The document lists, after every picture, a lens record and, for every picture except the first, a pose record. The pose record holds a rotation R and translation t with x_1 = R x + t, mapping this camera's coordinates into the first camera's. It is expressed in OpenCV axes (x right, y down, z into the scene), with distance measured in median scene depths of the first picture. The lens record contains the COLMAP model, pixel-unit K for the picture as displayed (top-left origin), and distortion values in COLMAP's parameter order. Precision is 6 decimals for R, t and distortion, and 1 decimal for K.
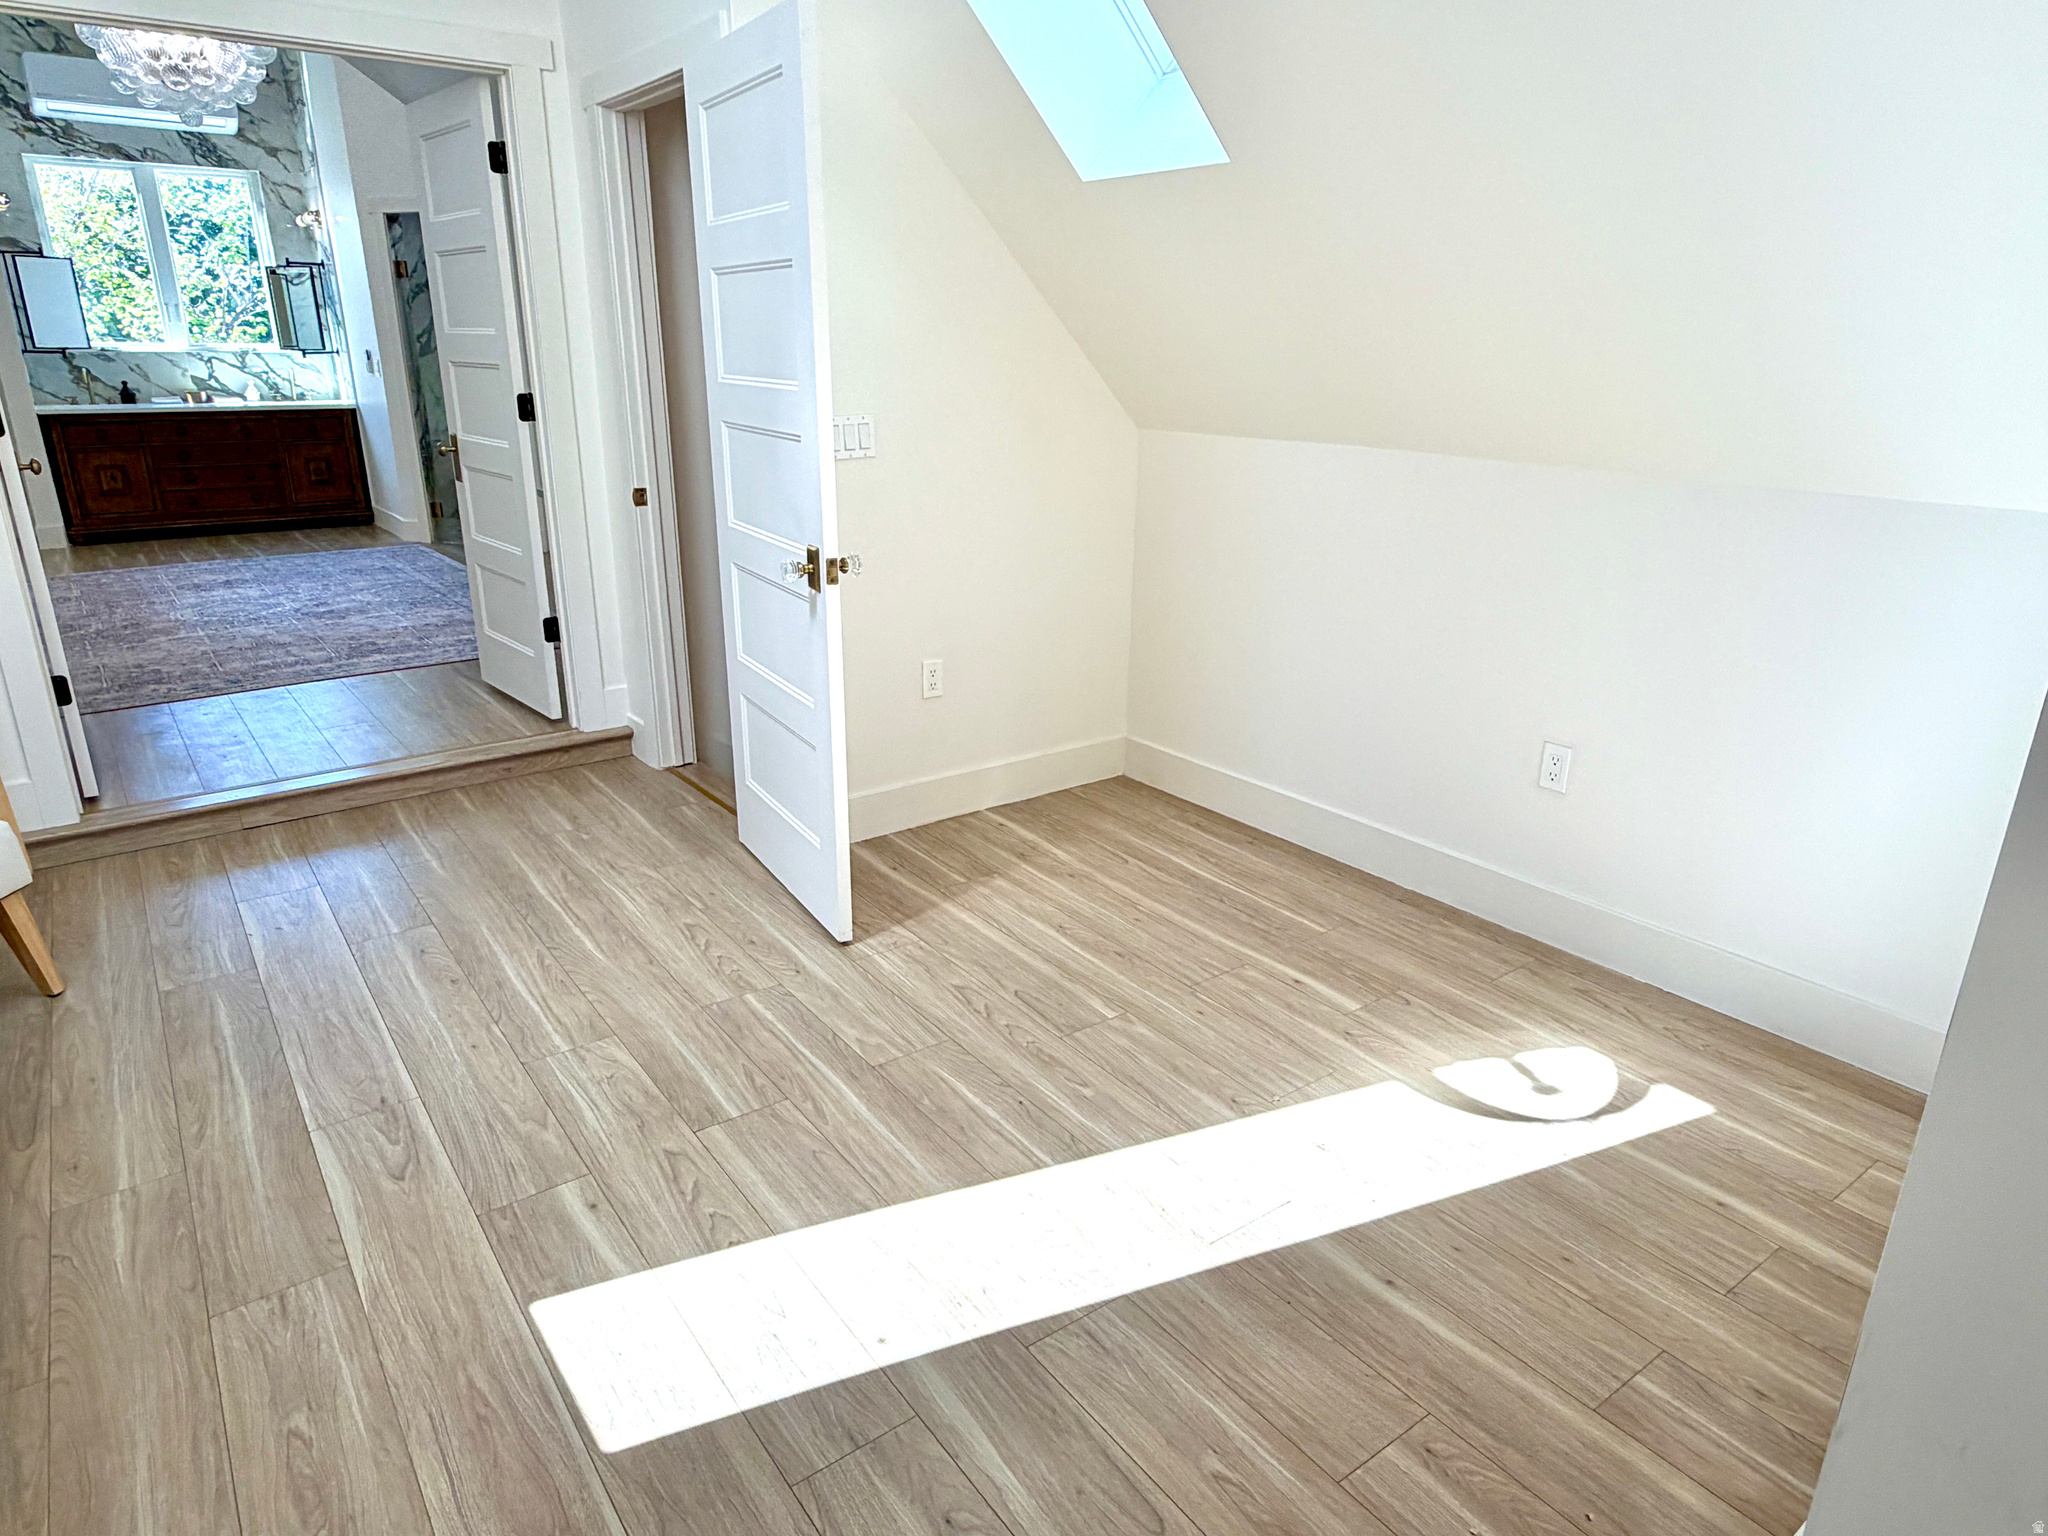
lens RADIAL K [[1234.7, 0, 1013.7], [0, 1234.7, 770.8], [0, 0, 1]] dist [0.002048, -0.003224]
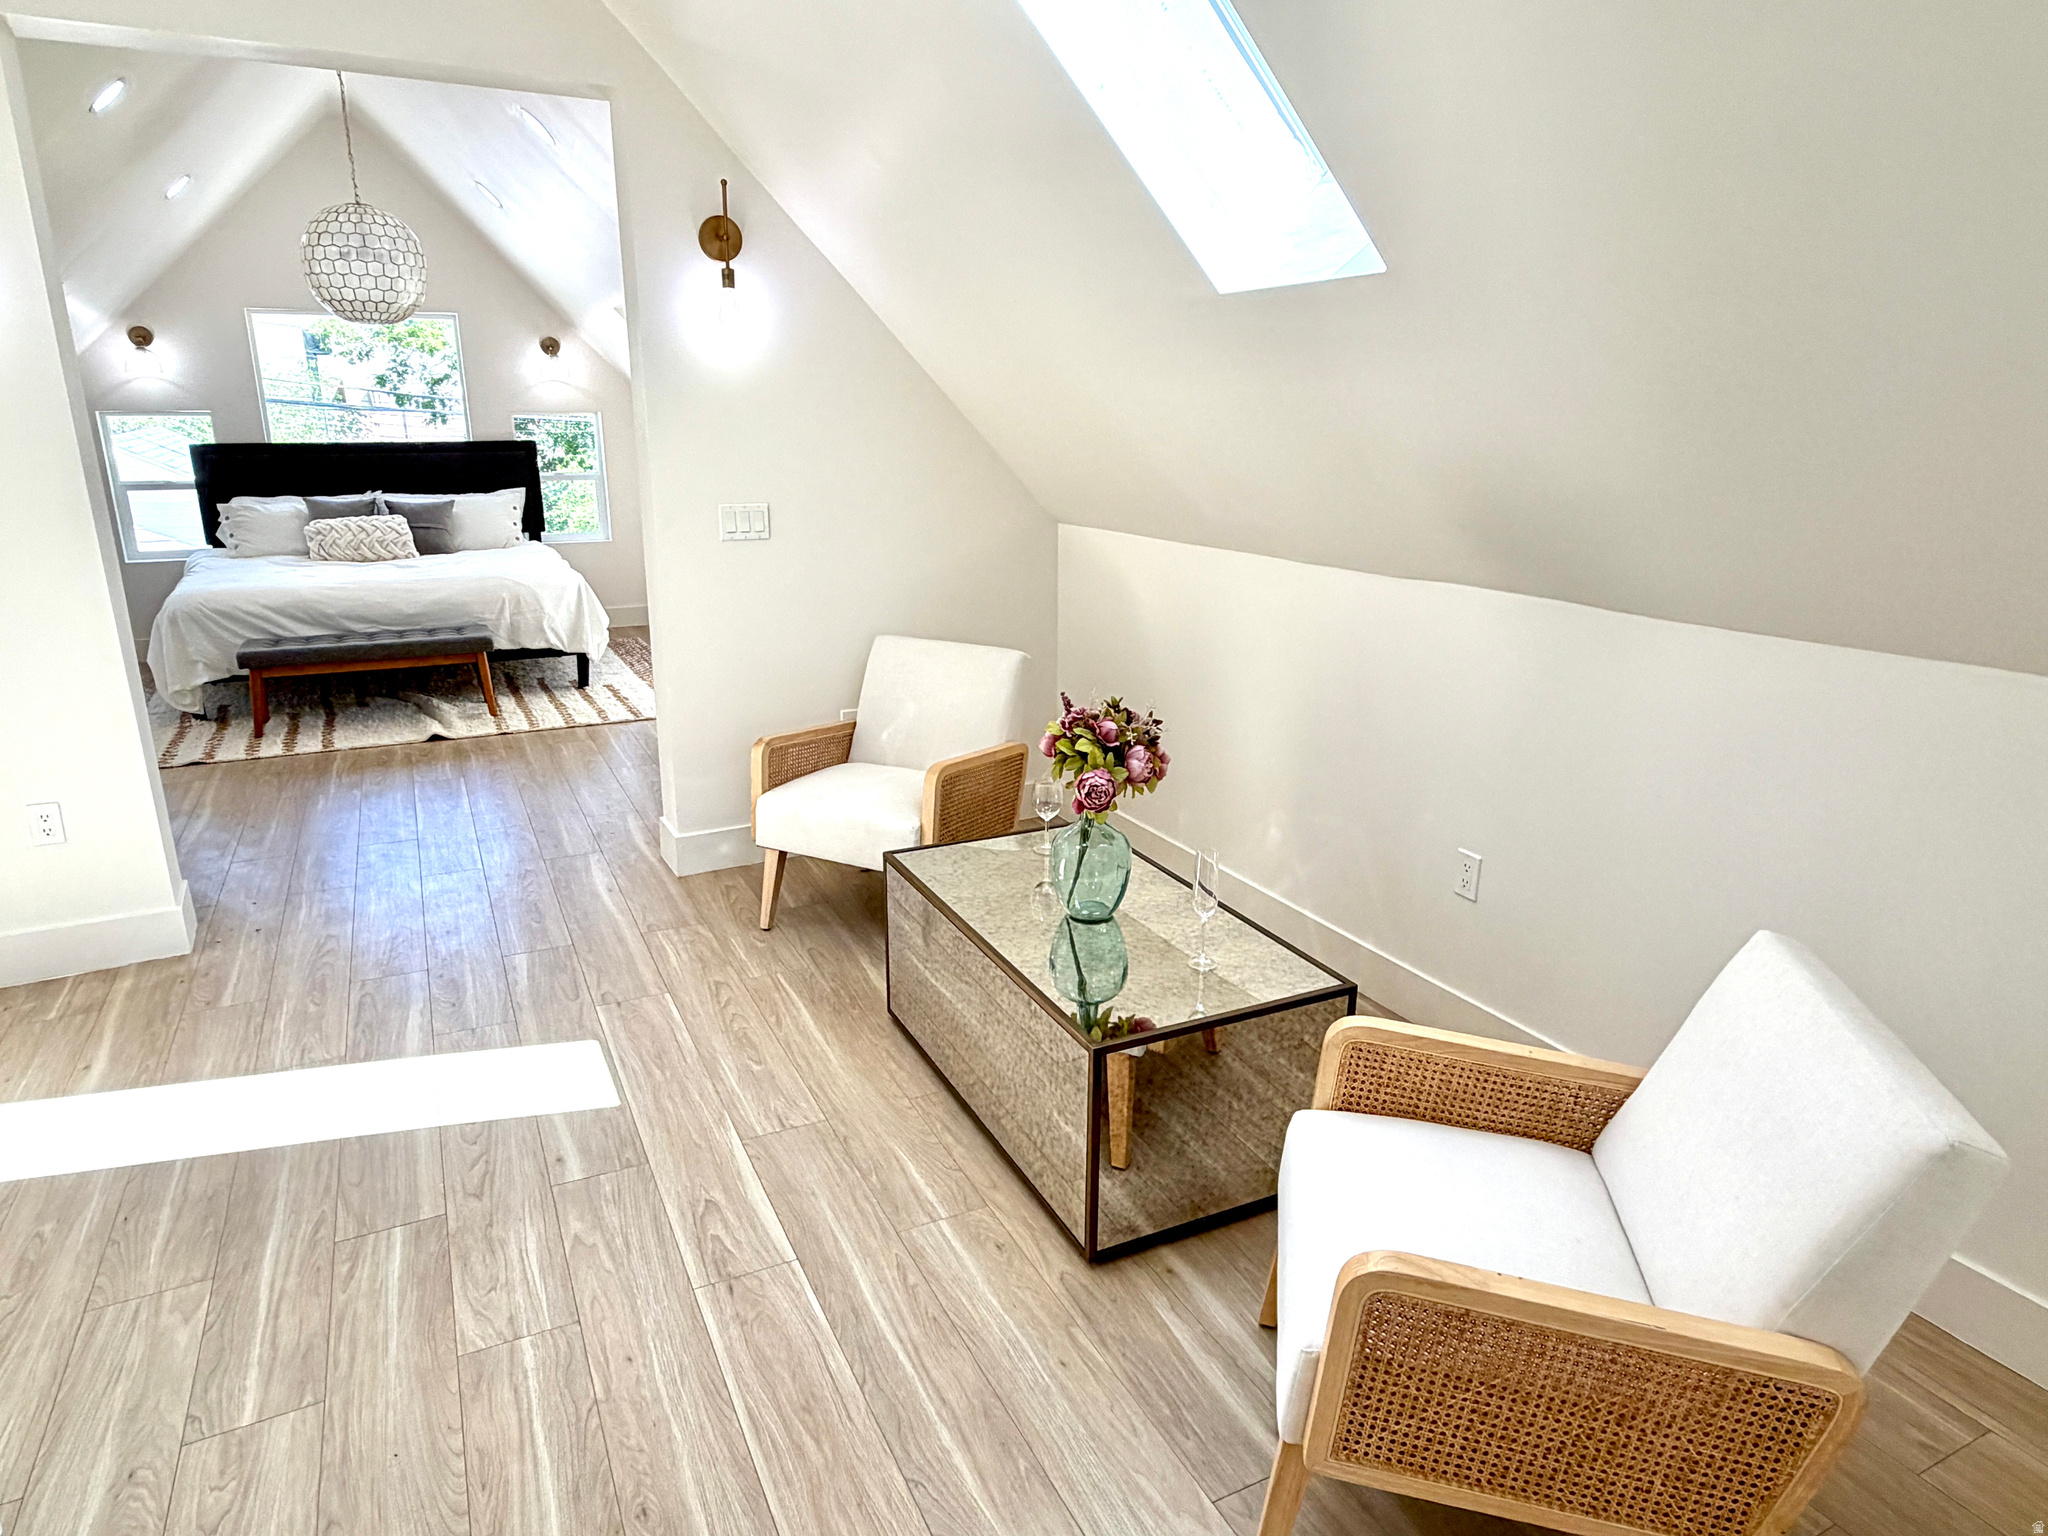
lens RADIAL K [[1234.7, 0, 1013.7], [0, 1234.7, 770.8], [0, 0, 1]] dist [0.002048, -0.003224]
pose [[-0.984349, -0.061416, 0.165182, -0.785097], [0.046458, 0.813719, 0.579398, -0.531537], [-0.169996, 0.578004, -0.798131, 1.367555]]
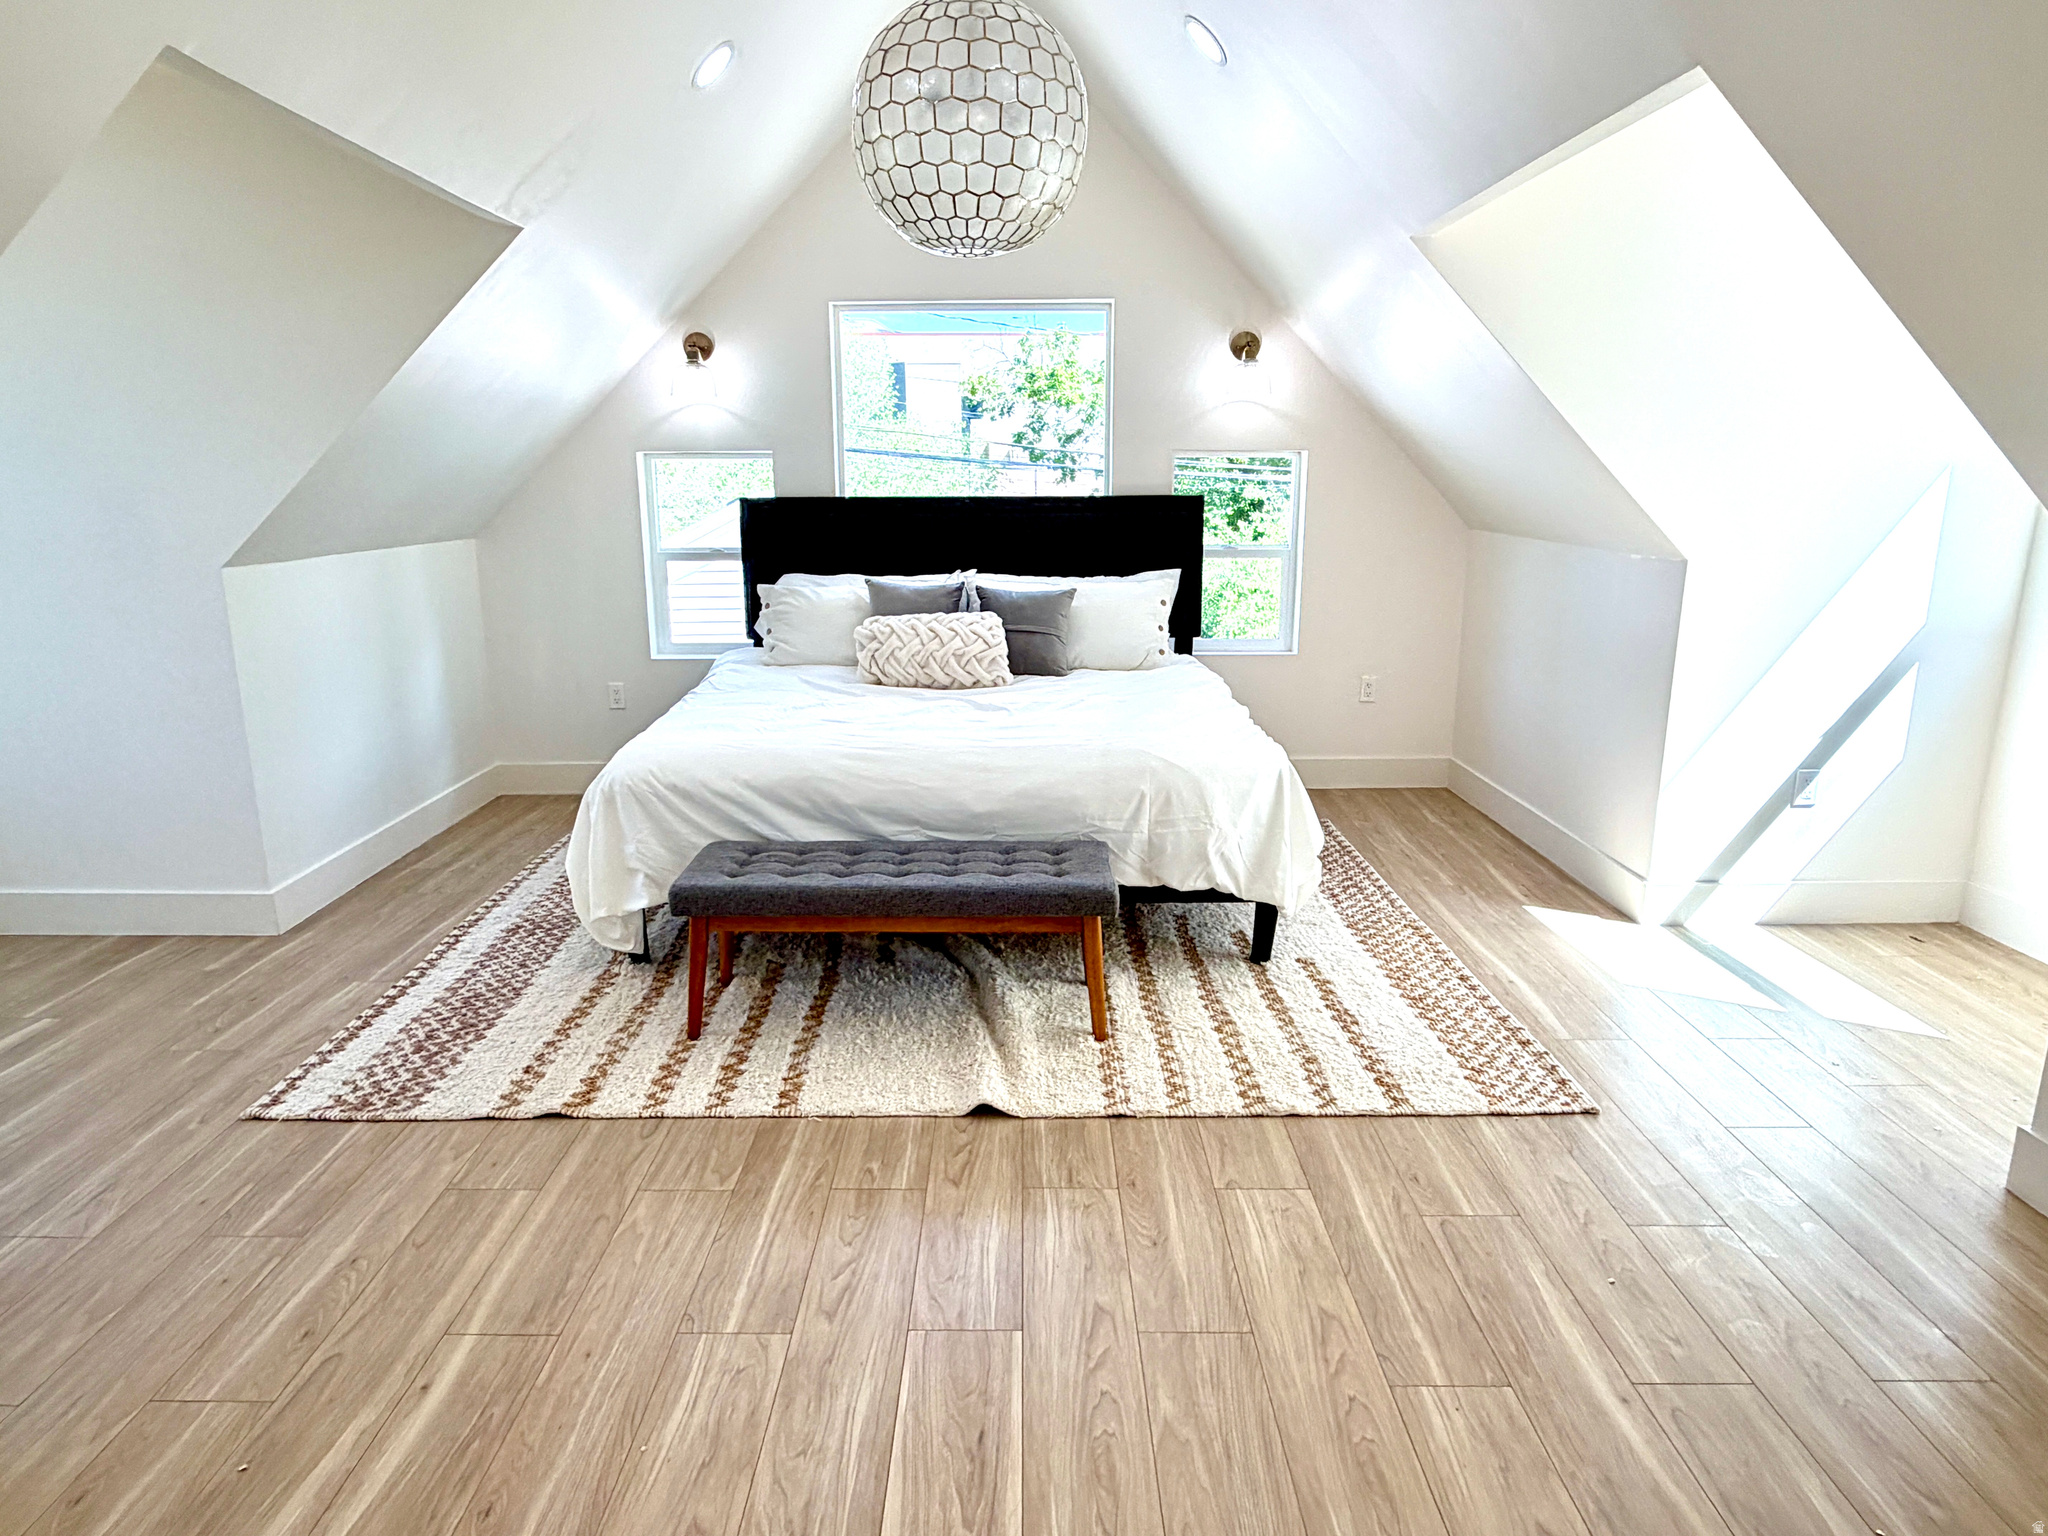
lens RADIAL K [[1234.7, 0, 1013.7], [0, 1234.7, 770.8], [0, 0, 1]] dist [0.002048, -0.003224]
pose [[-0.802958, -0.149865, 0.576887, 0.033121], [0.191745, 0.851474, 0.488084, -0.093864], [-0.564351, 0.502527, -0.654962, 0.255705]]
